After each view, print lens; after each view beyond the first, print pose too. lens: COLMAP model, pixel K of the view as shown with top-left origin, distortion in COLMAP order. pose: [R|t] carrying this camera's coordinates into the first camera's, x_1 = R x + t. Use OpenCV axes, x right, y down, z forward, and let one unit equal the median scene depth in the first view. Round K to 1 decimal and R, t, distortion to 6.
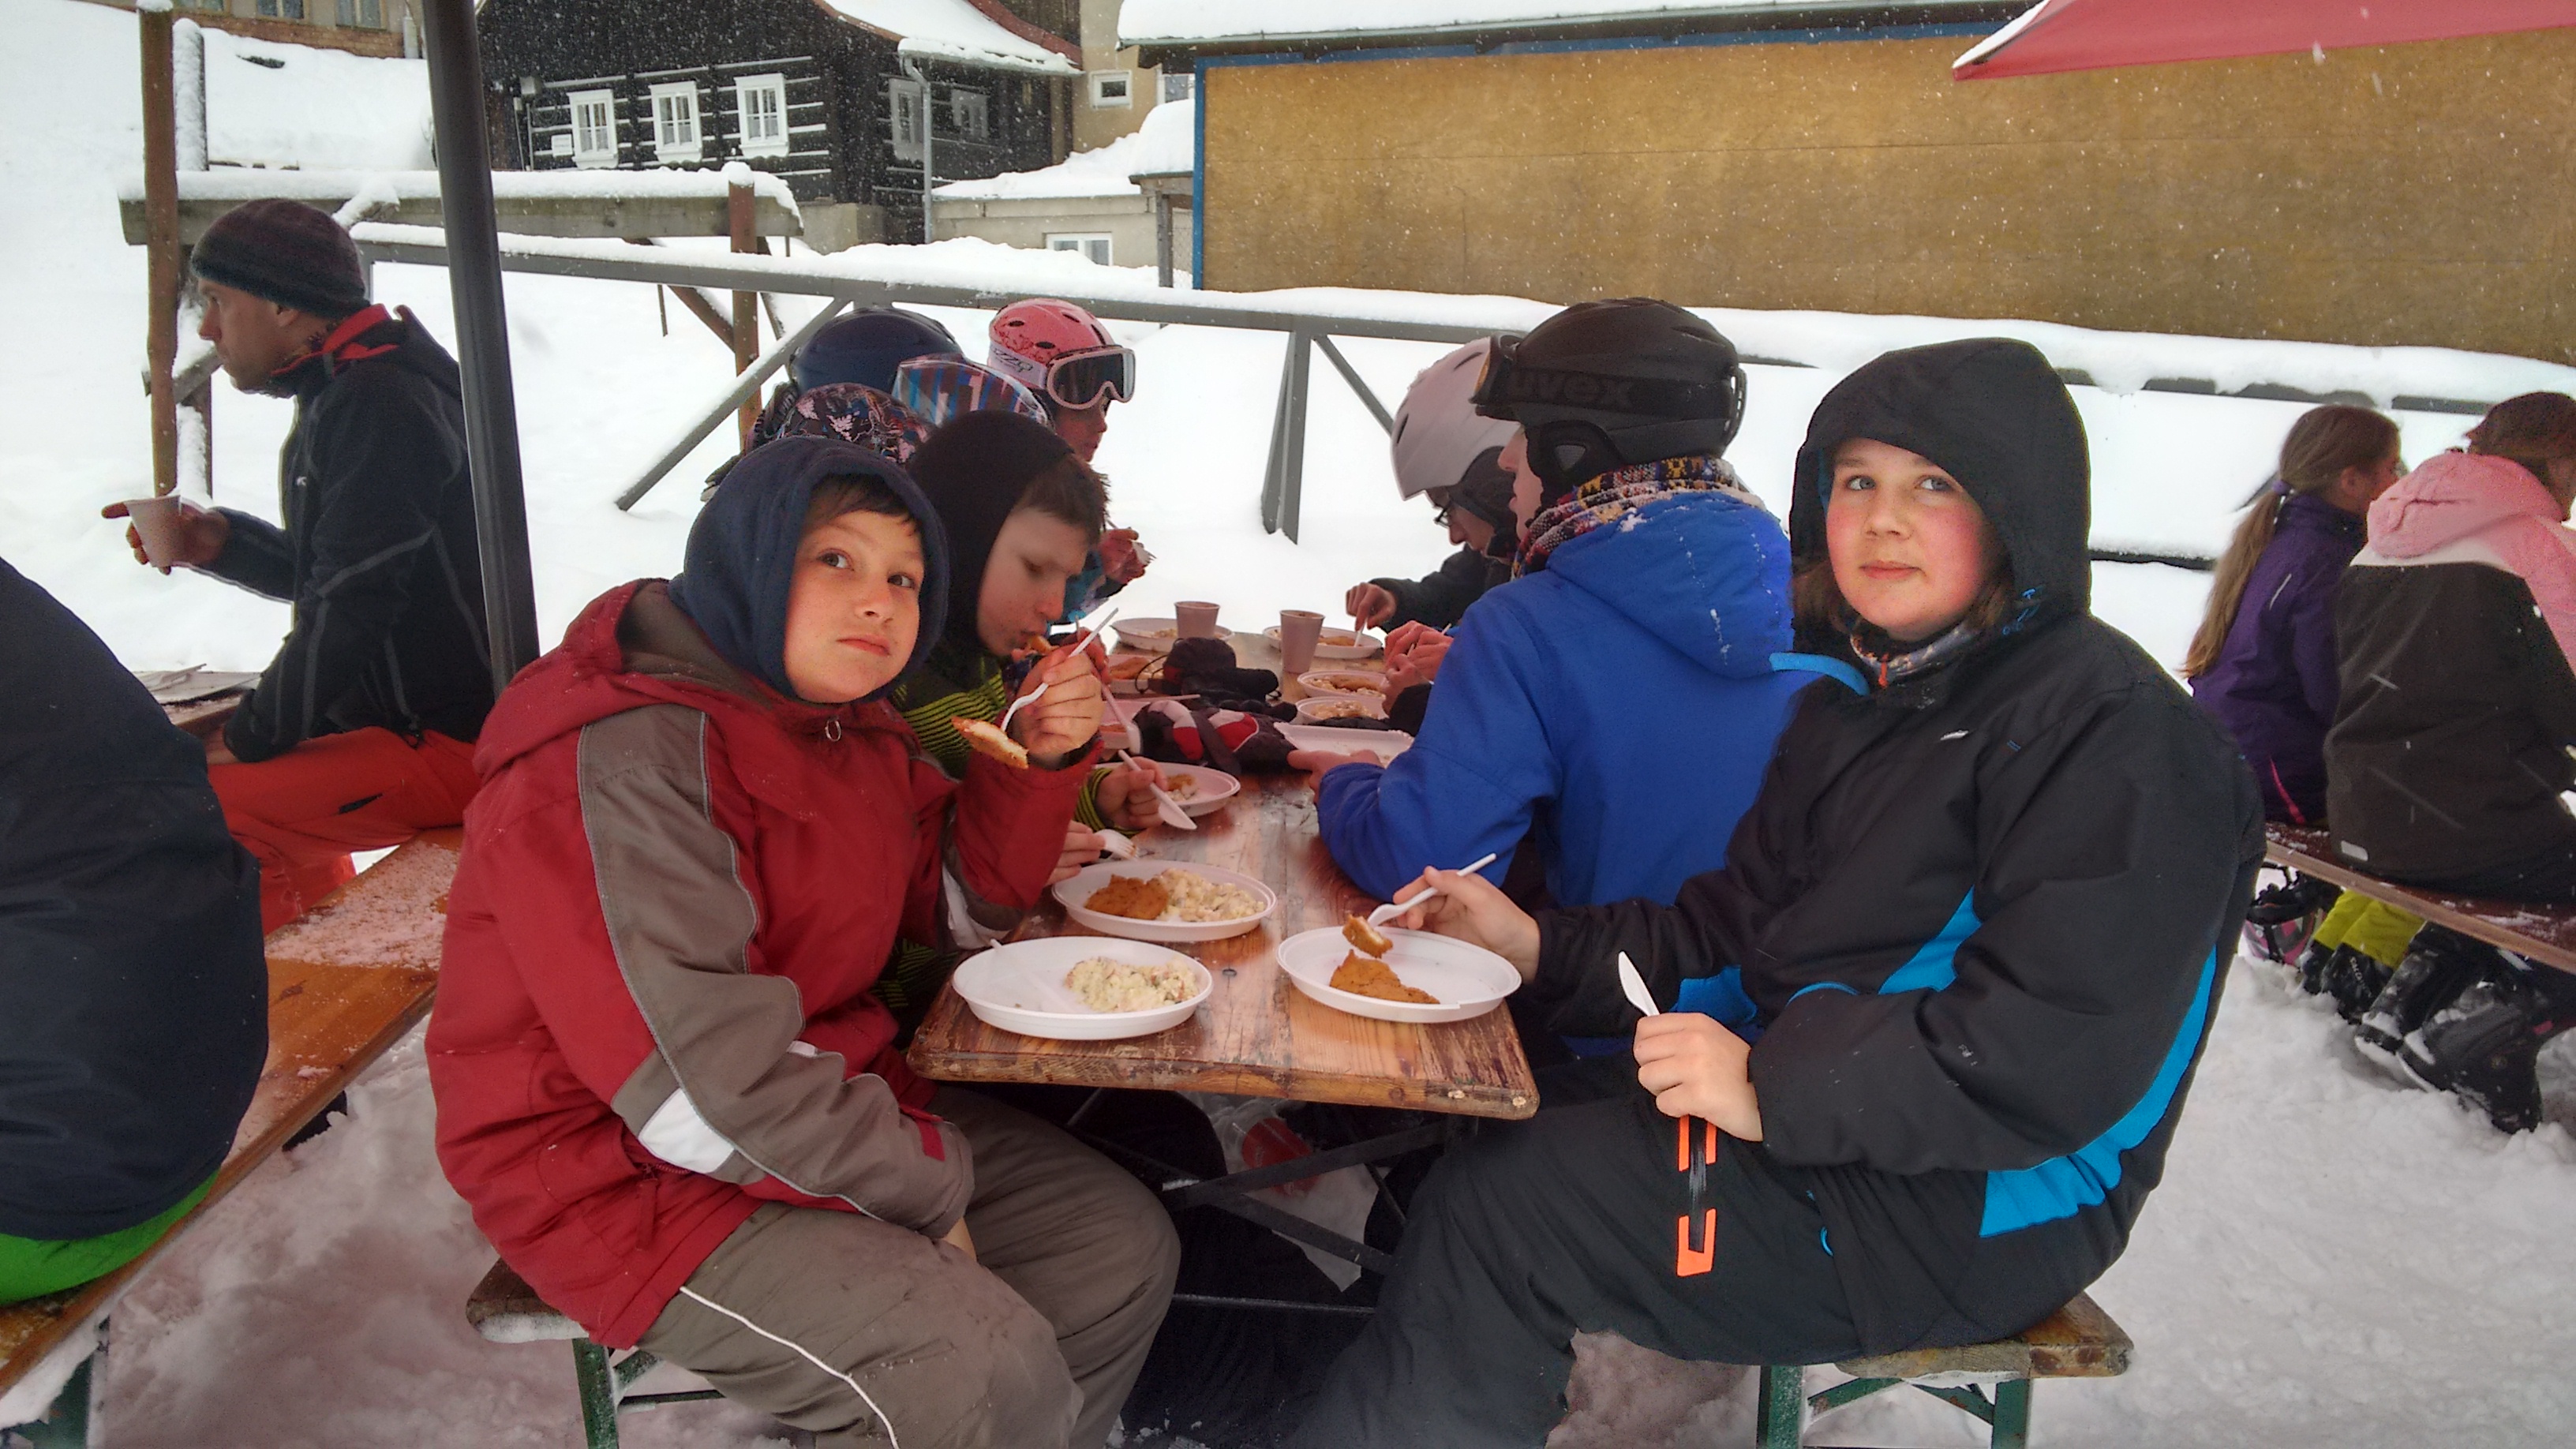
lens RADIAL K [[1992.5, 0, 1259.3], [0, 1992.5, 727.8], [0, 0, 1]] dist [0.100955, -0.143083]
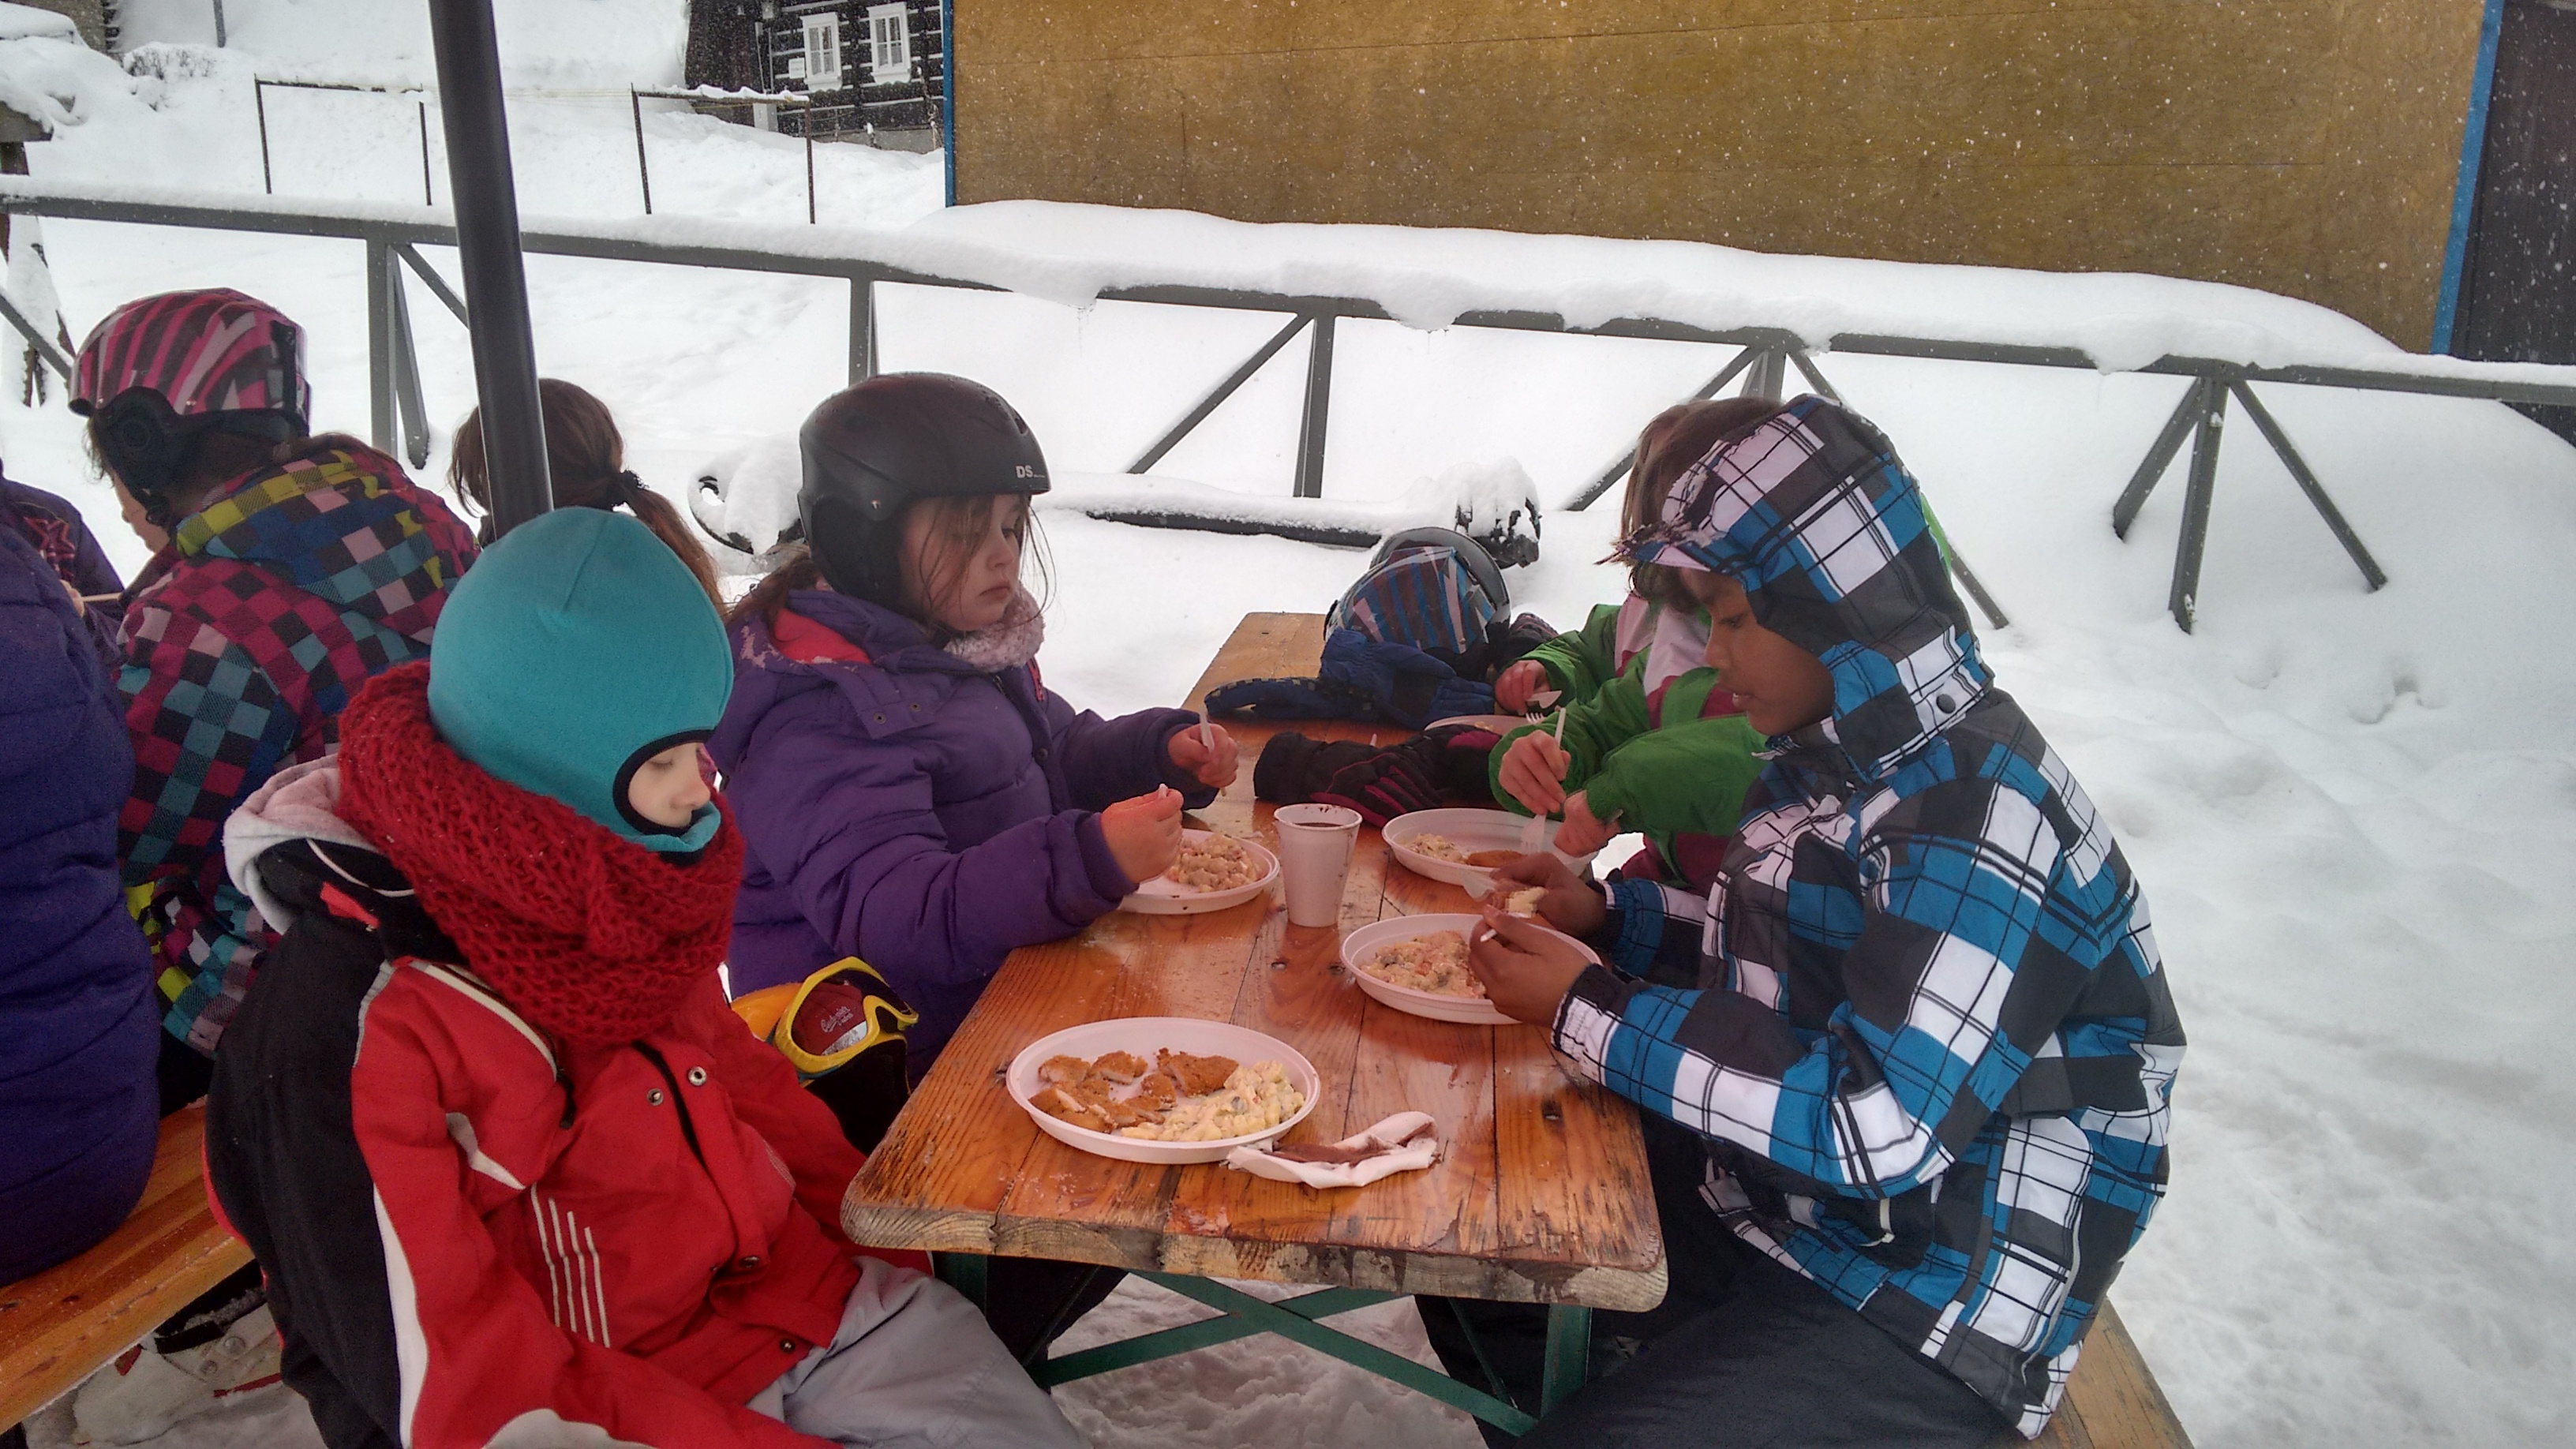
lens RADIAL K [[1992.5, 0, 1259.3], [0, 1992.5, 727.8], [0, 0, 1]] dist [0.100955, -0.143083]
pose [[0.972562, 0.057023, -0.225549, 0.361635], [-0.048647, 0.997910, 0.042524, -0.020750], [0.227503, -0.030385, 0.973303, 0.111483]]
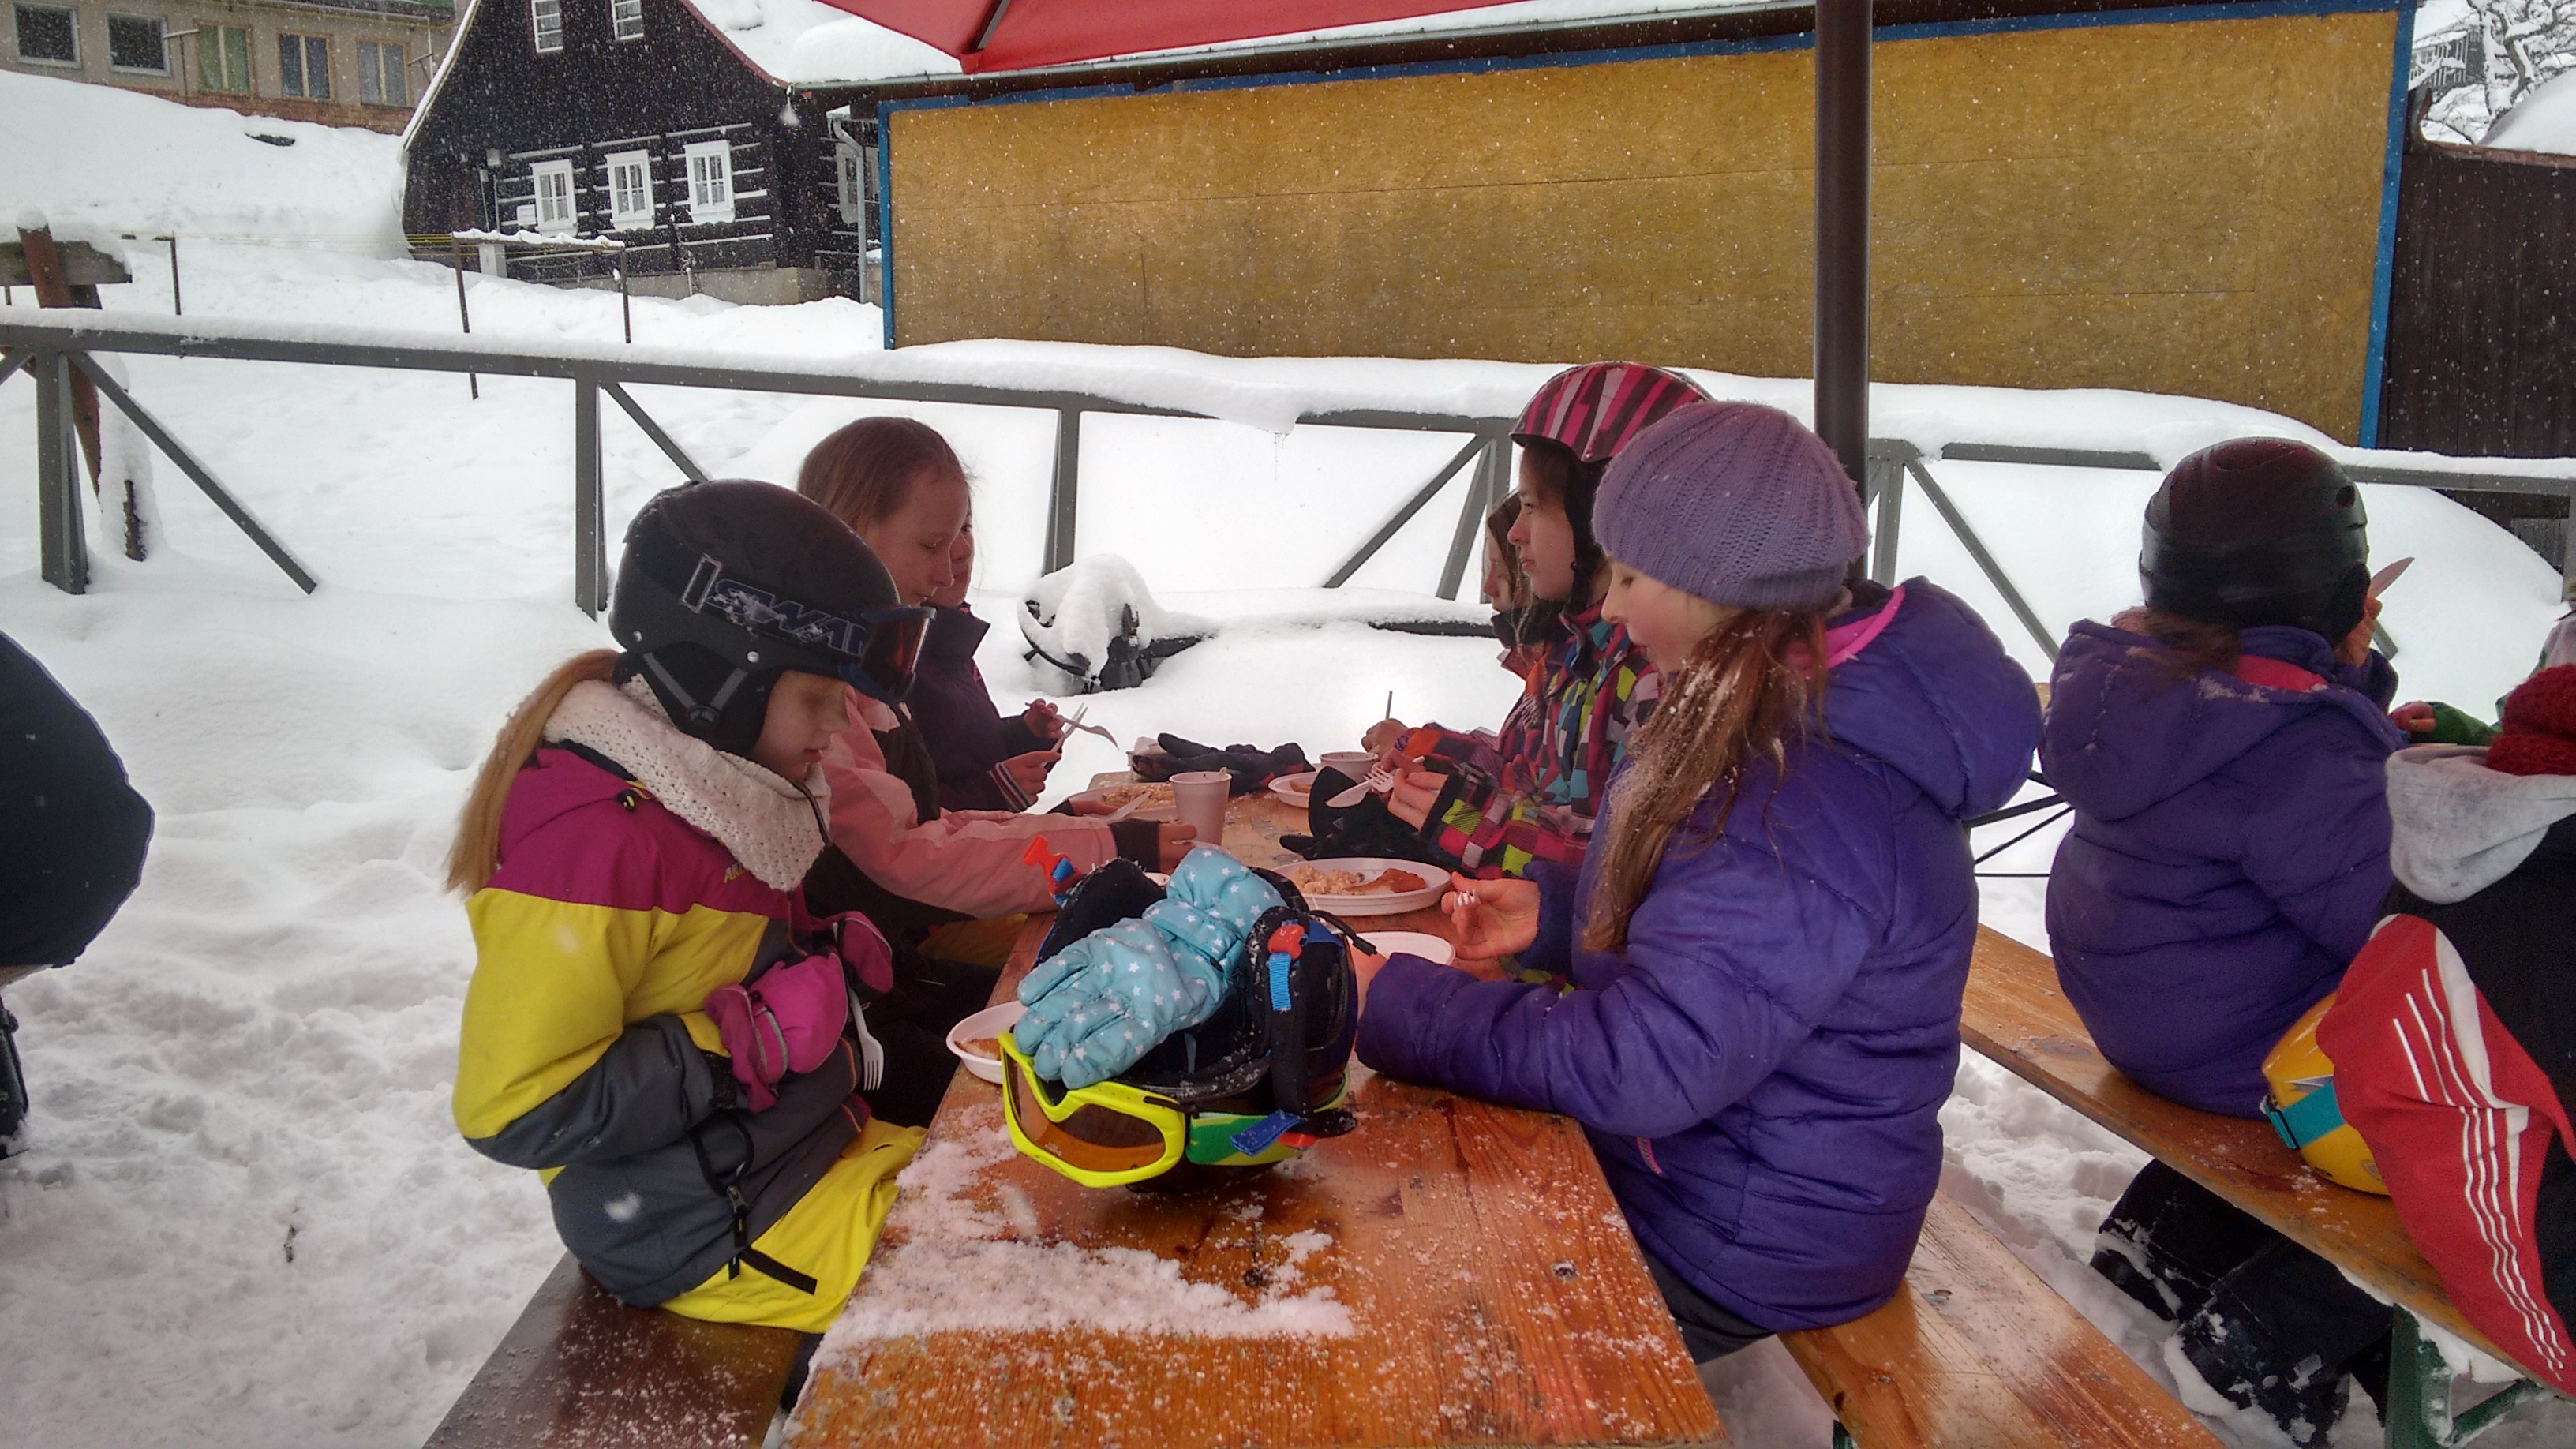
lens RADIAL K [[1980.1, 0, 1257.8], [0, 1980.1, 717.2], [0, 0, 1]] dist [0.131821, -0.223109]
pose [[0.998077, -0.001564, -0.061961, 0.216002], [-0.000559, 0.999414, -0.034230, -0.009898], [0.061978, 0.034199, 0.997491, 0.077383]]
